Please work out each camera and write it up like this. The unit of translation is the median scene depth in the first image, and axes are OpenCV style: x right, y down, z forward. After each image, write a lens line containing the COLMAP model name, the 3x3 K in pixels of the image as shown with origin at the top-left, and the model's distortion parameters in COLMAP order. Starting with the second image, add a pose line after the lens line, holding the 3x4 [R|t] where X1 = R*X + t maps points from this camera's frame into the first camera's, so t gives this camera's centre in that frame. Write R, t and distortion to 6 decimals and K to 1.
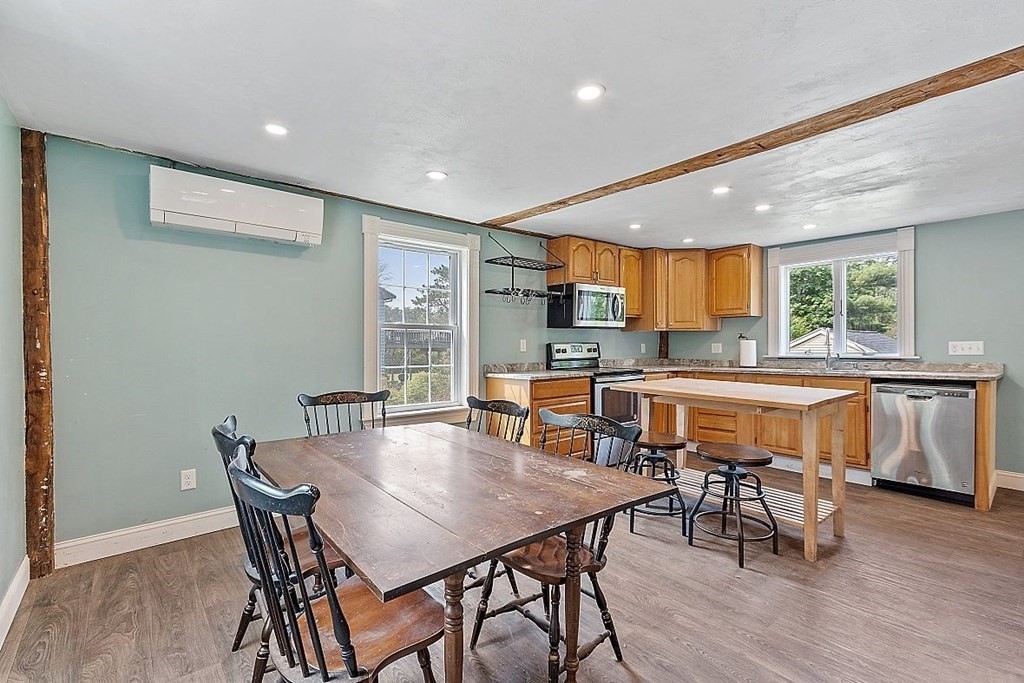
lens RADIAL K [[465.3, 0, 504.6], [0, 465.3, 347.4], [0, 0, 1]] dist [0.000496, -0.000365]
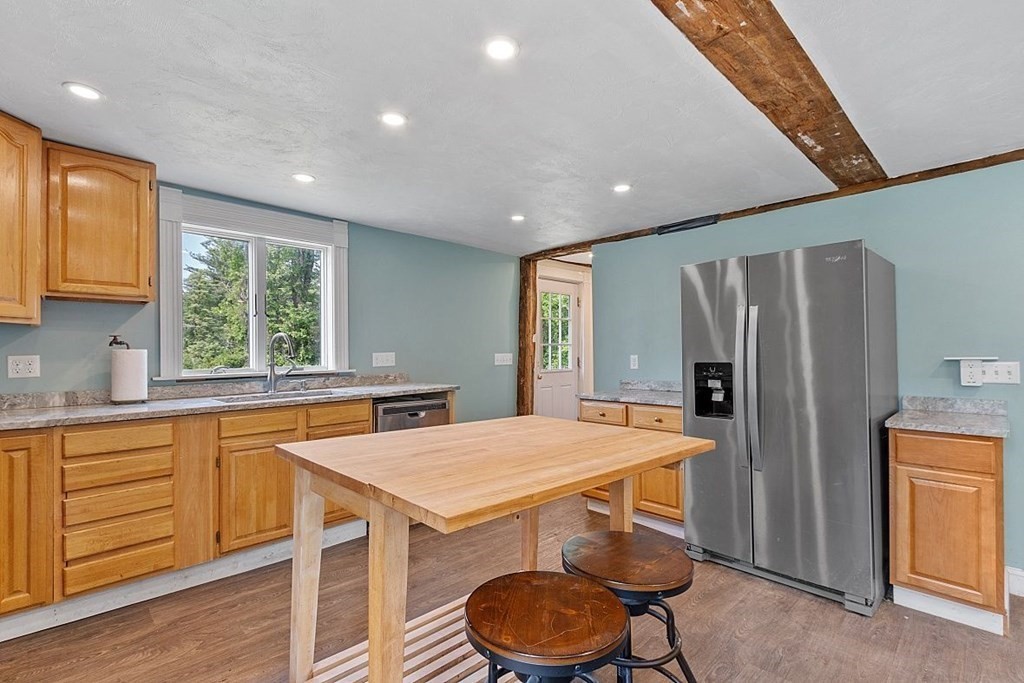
lens RADIAL K [[465.3, 0, 496.7], [0, 465.3, 349.1], [0, 0, 1]] dist [0.000496, -0.000365]
pose [[-0.077433, 0.010391, 0.996943, -0.021905], [0.010005, 0.999903, -0.009645, -0.008417], [-0.996947, 0.009227, -0.077529, 0.784265]]
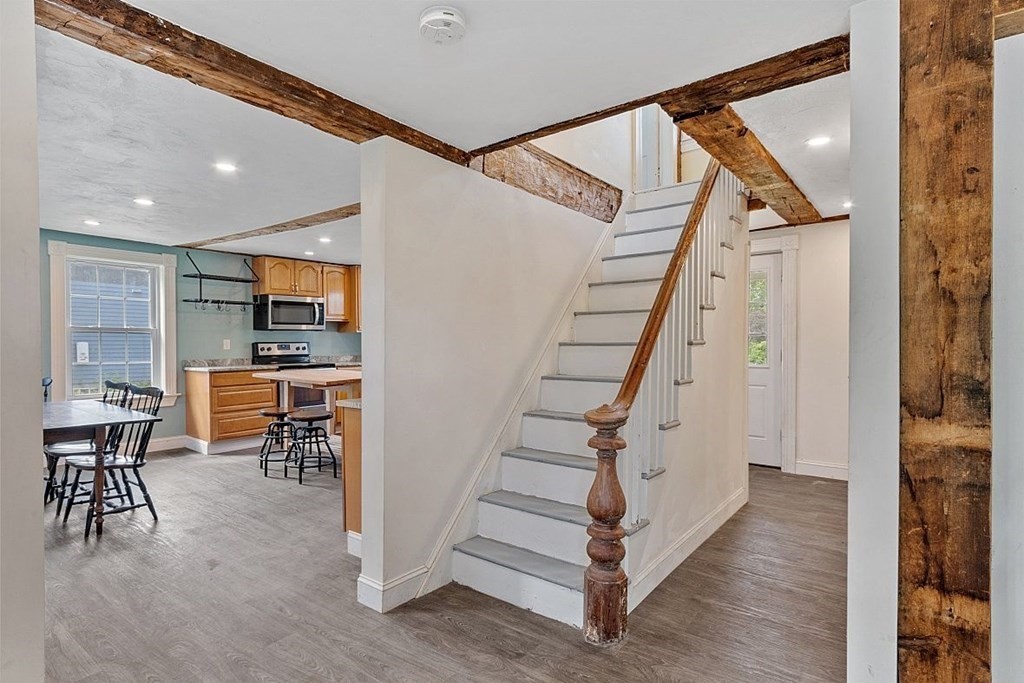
lens RADIAL K [[527.2, 0, 509.4], [0, 527.2, 351.4], [0, 0, 1]] dist [-0.000287, 0.001396]
pose [[0.971399, -0.002423, 0.237442, 0.474629], [-0.000635, 0.999918, 0.012800, -0.005129], [-0.237454, -0.012584, 0.971317, -0.569643]]
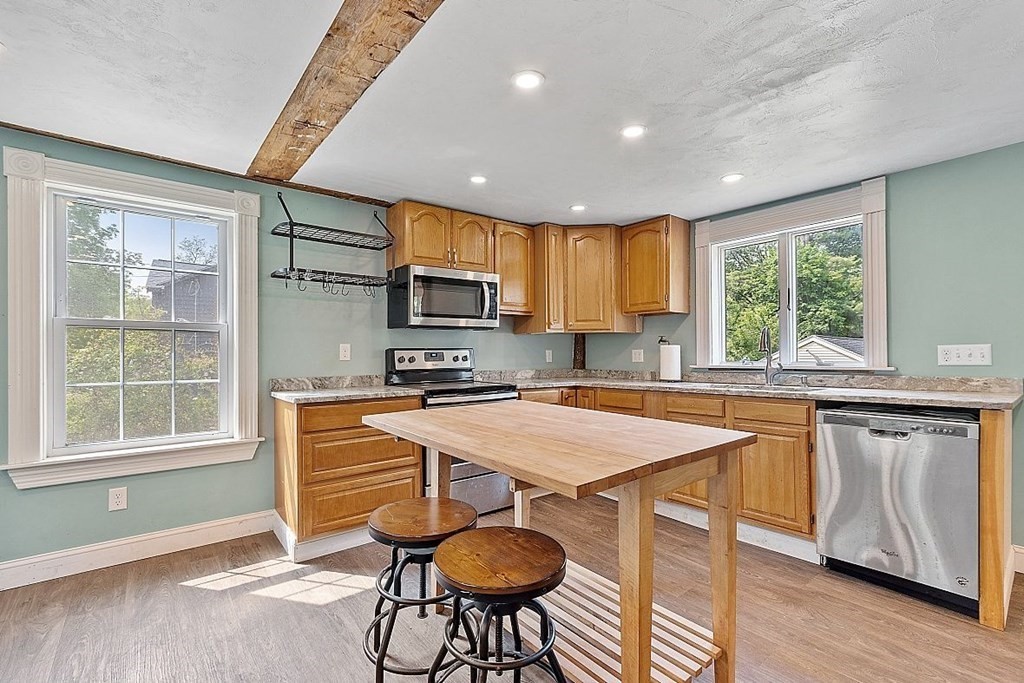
lens RADIAL K [[451.7, 0, 508.7], [0, 451.7, 353.1], [0, 0, 1]] dist [0.000462, 0.000756]
pose [[0.999881, -0.001327, -0.015365, 0.336862], [0.001212, 0.999971, -0.007478, 0.002881], [0.015374, 0.007459, 0.999854, 0.330414]]
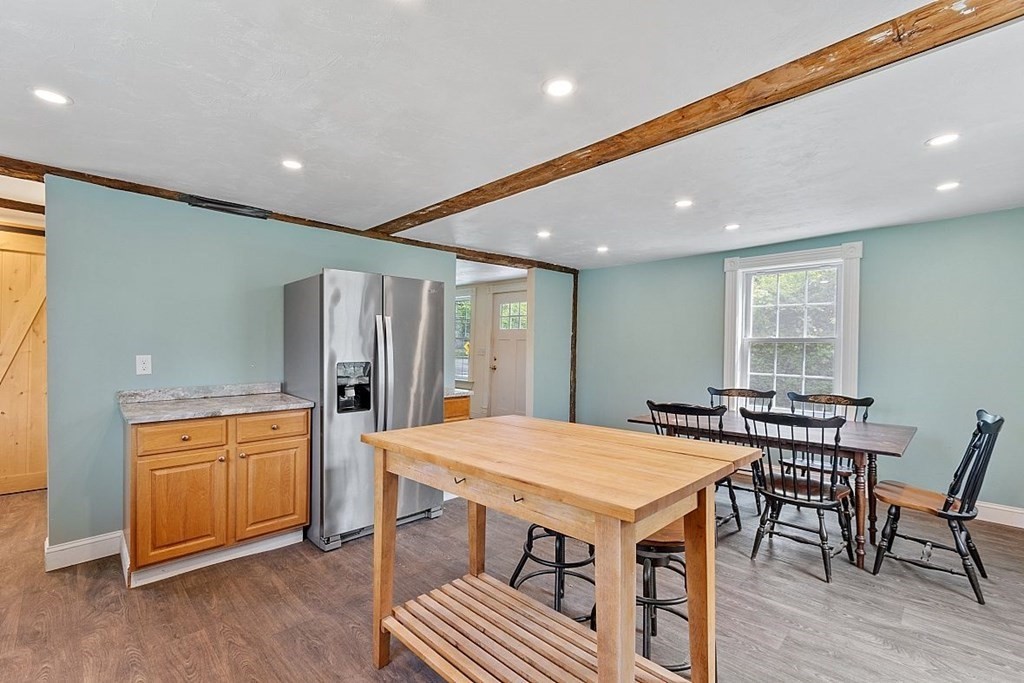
lens RADIAL K [[451.7, 0, 503.4], [0, 451.7, 349.3], [0, 0, 1]] dist [0.000462, 0.000756]
pose [[-0.995135, -0.004037, -0.098437, 0.434410], [-0.005559, 0.999869, 0.015184, -0.024459], [0.098363, 0.015657, -0.995027, 1.150200]]
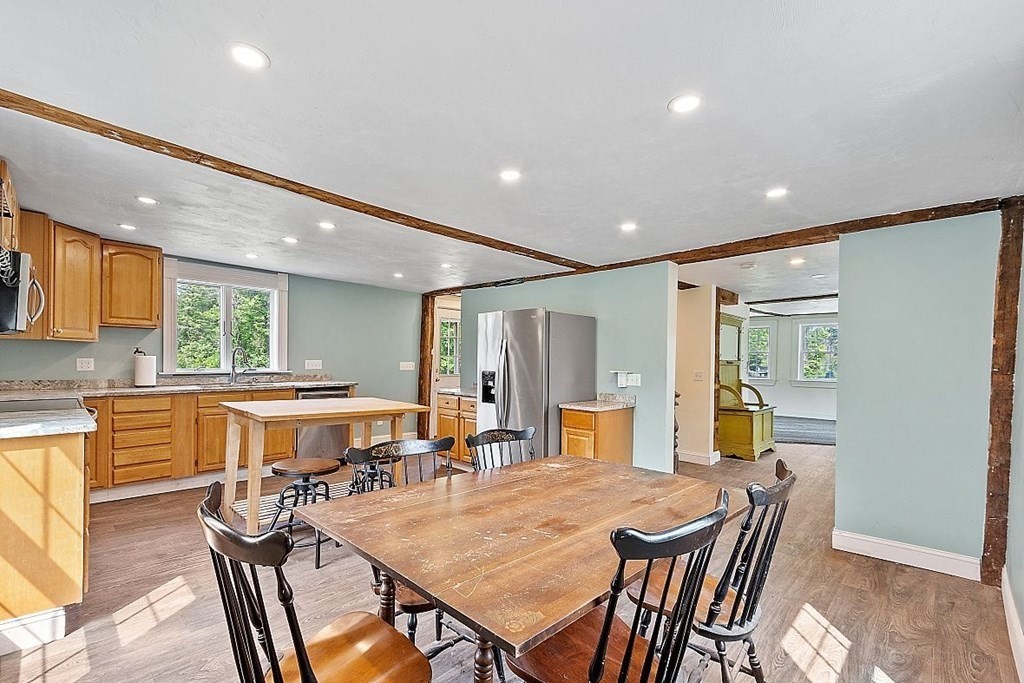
lens RADIAL K [[451.7, 0, 496.7], [0, 451.7, 364.3], [0, 0, 1]] dist [0.000462, 0.000756]
pose [[-0.101507, -0.009627, 0.994788, -0.477920], [-0.012538, 0.999886, 0.008397, -0.018525], [-0.994756, -0.011620, -0.101617, 0.528720]]
